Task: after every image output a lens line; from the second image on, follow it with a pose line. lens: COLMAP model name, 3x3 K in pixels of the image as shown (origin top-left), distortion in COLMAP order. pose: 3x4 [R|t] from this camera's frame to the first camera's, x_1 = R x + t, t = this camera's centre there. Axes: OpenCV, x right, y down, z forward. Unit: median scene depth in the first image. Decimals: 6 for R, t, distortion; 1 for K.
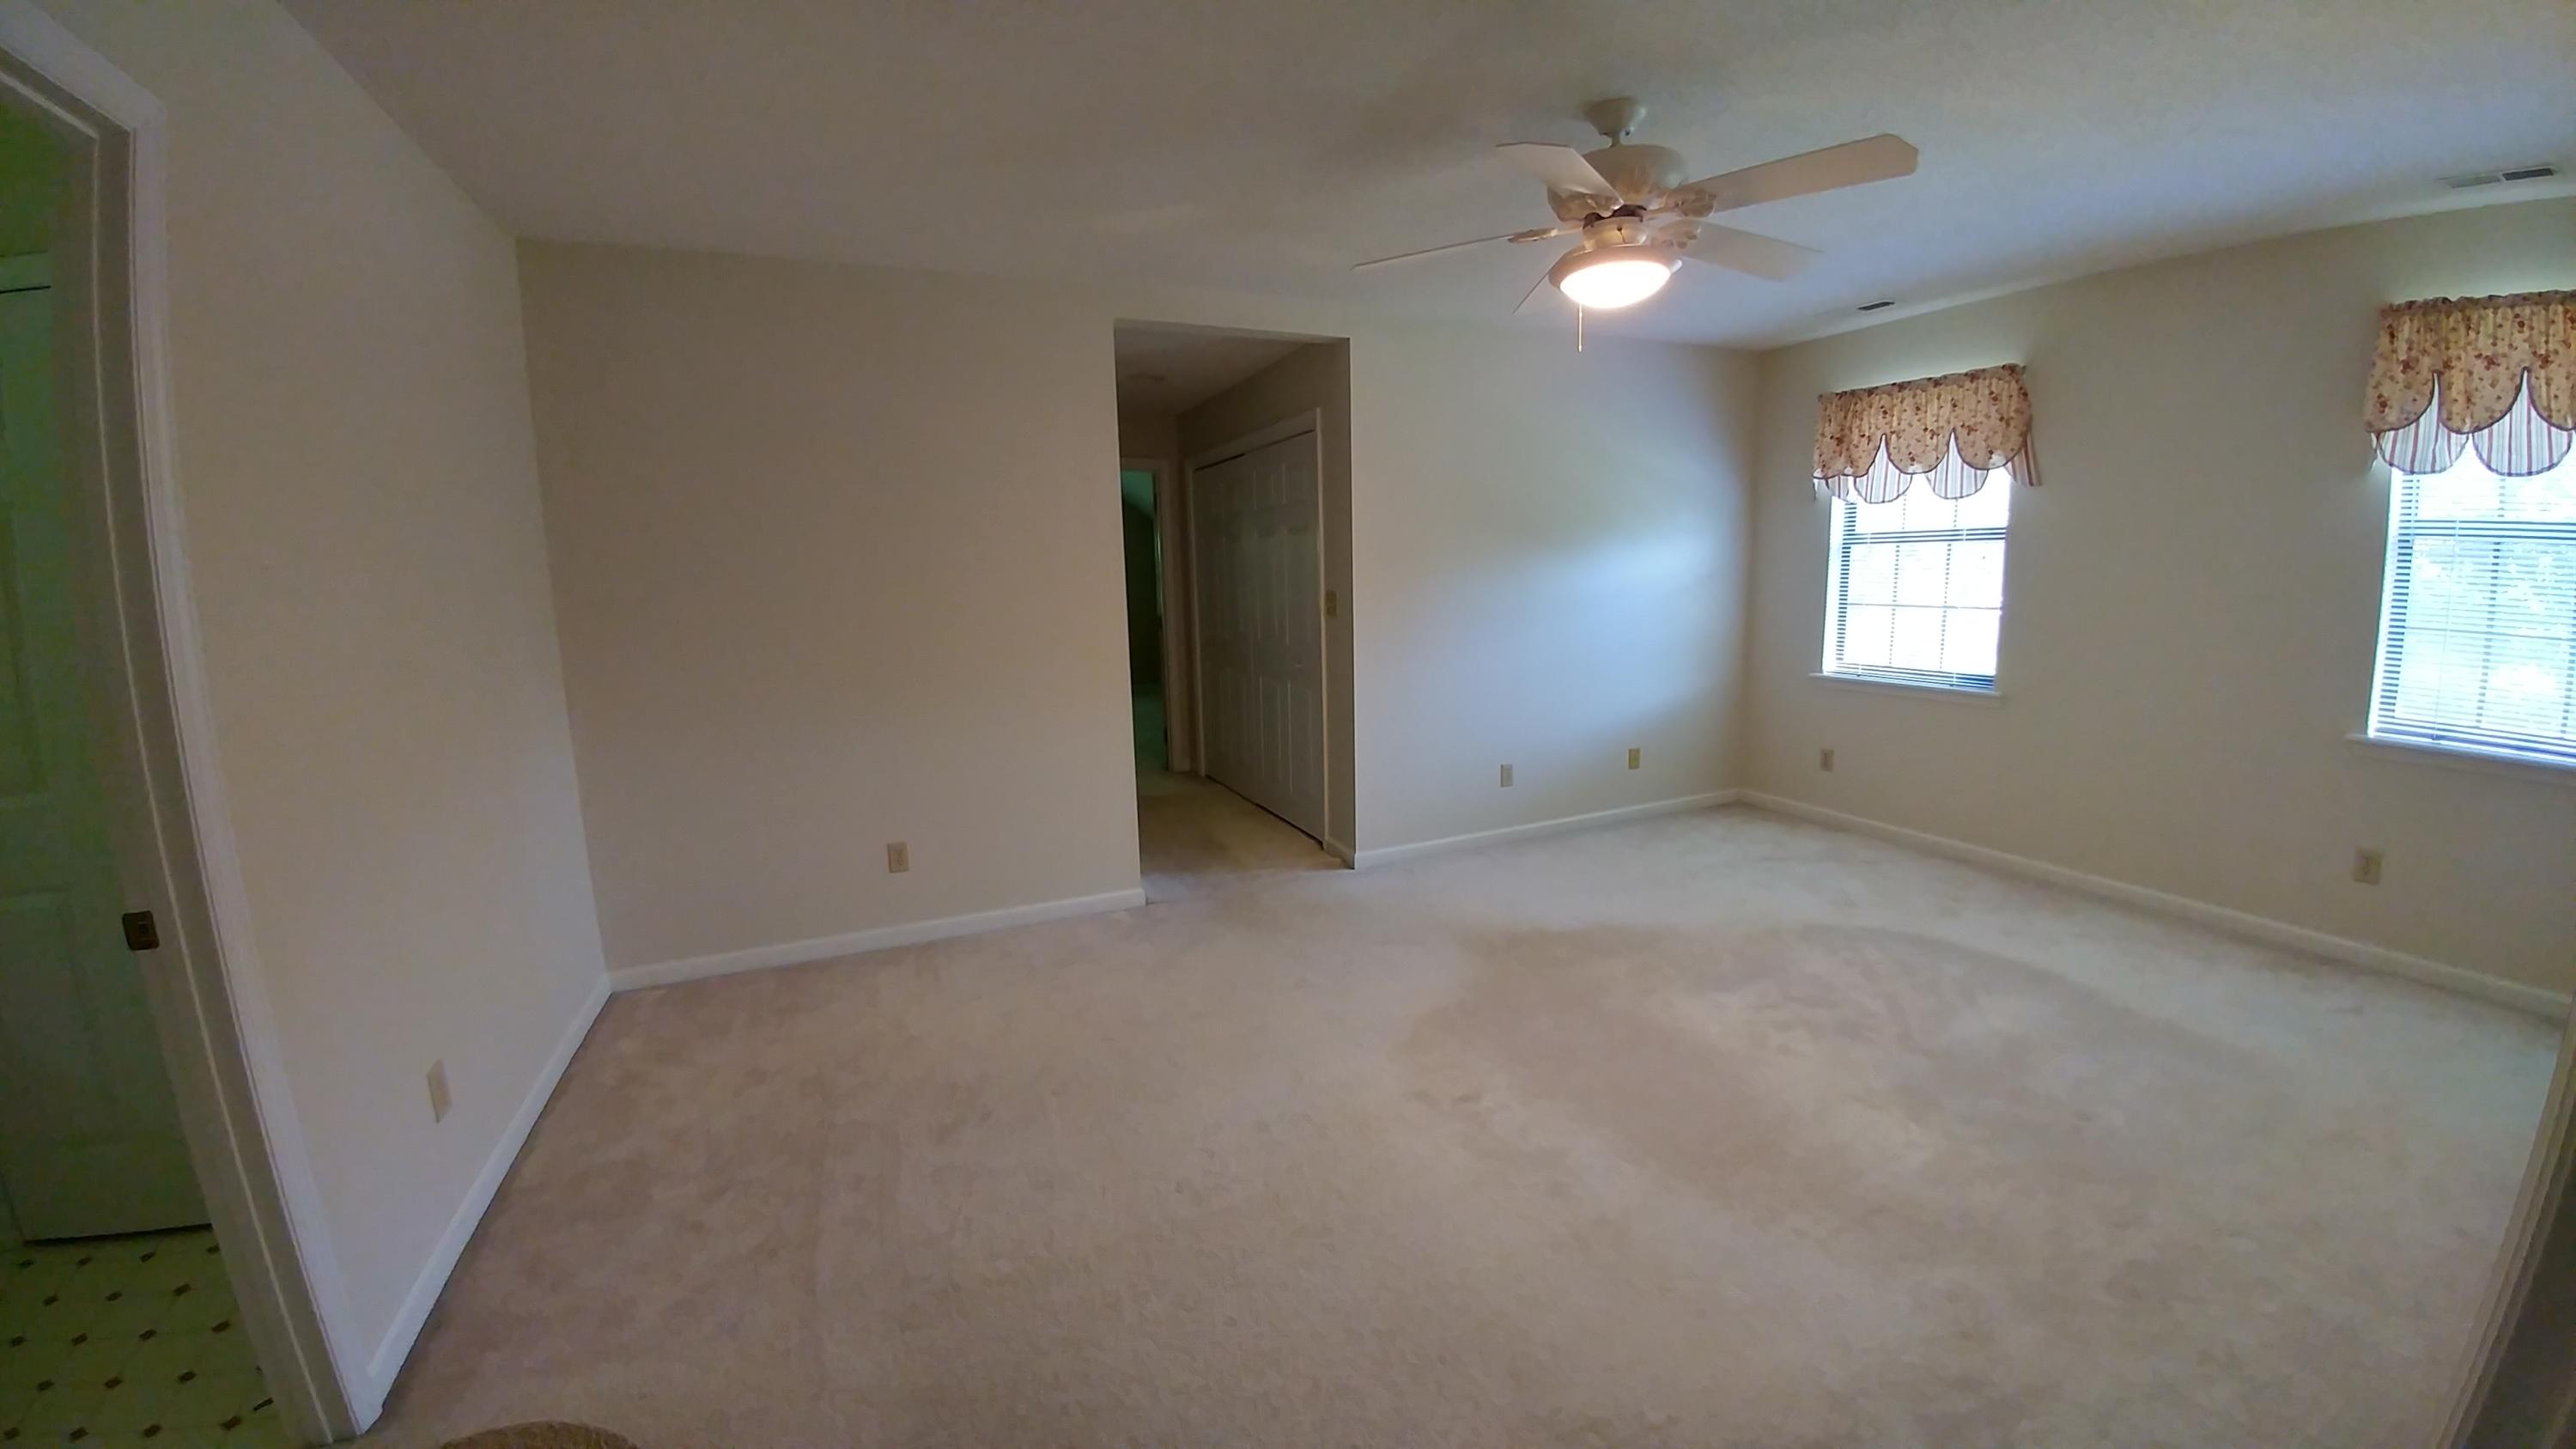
lens RADIAL K [[920.8, 0, 1277.7], [0, 920.8, 703.9], [0, 0, 1]] dist [-0.036242, -0.007787]
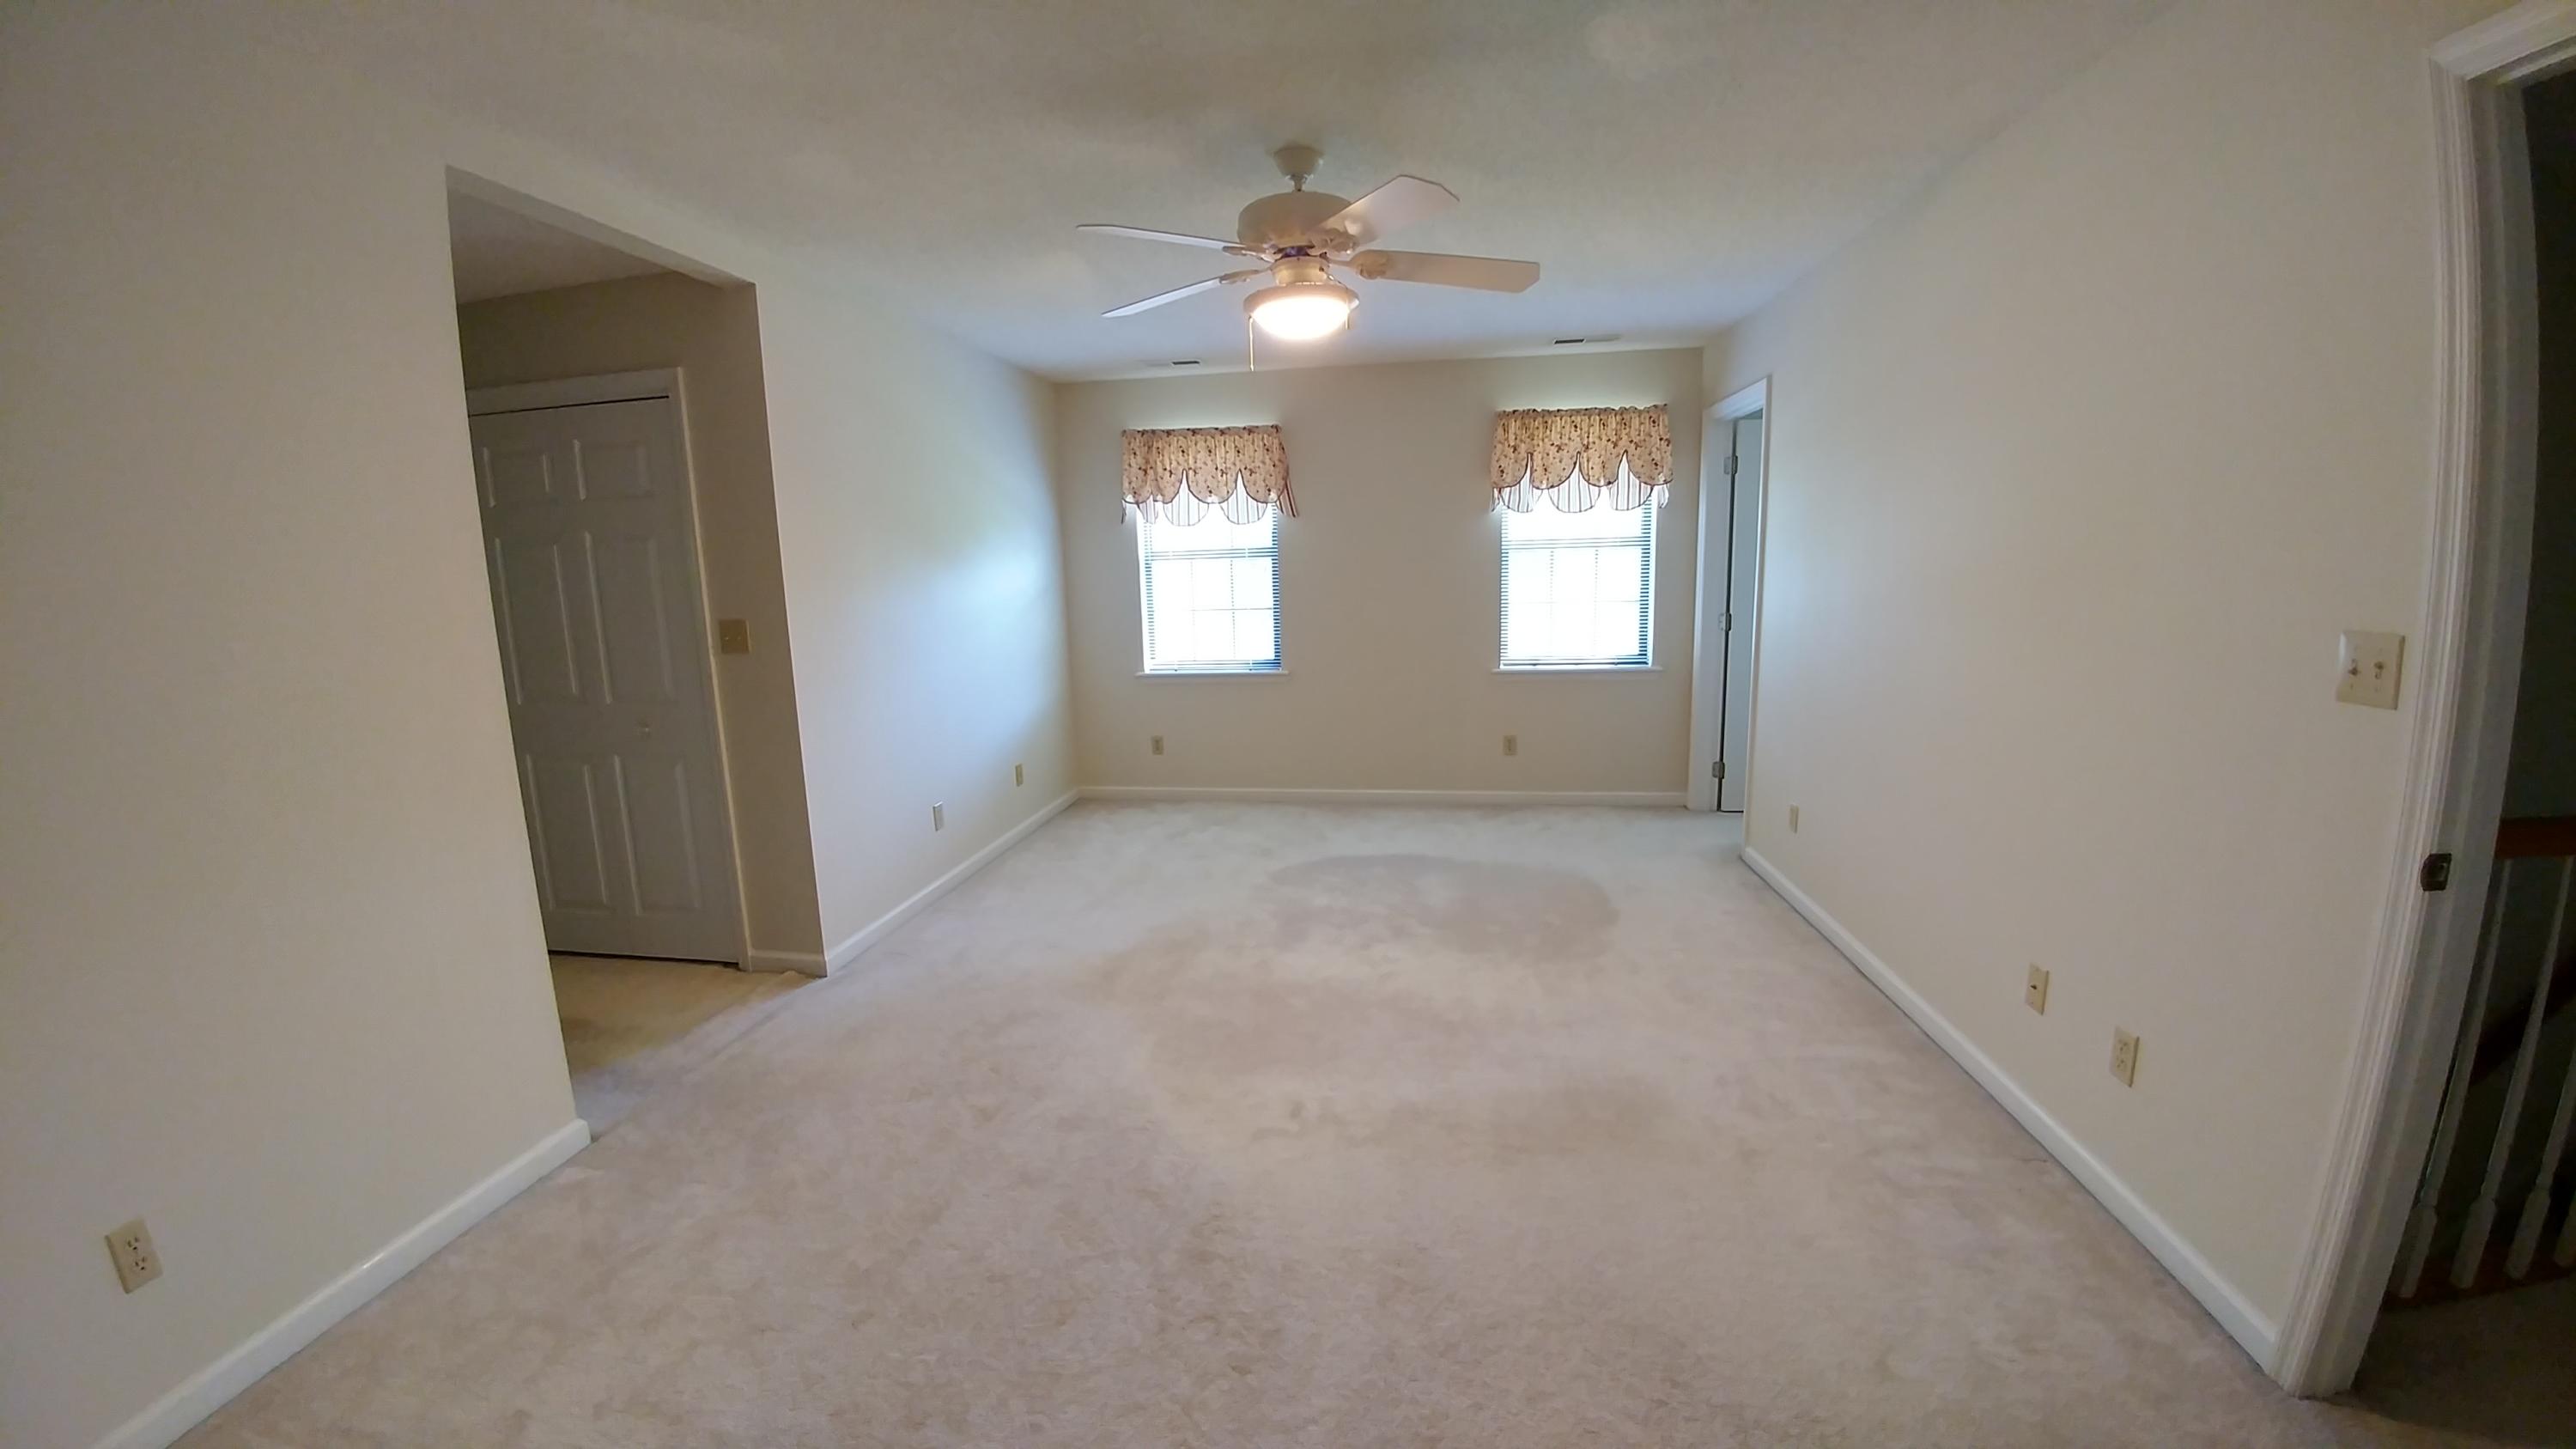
lens RADIAL K [[920.8, 0, 1277.7], [0, 920.8, 703.9], [0, 0, 1]] dist [-0.036242, -0.007787]
pose [[0.543006, -0.120812, 0.830993, -0.351770], [0.141757, 0.988582, 0.051093, -0.036148], [-0.827677, 0.090055, 0.553932, 0.261314]]
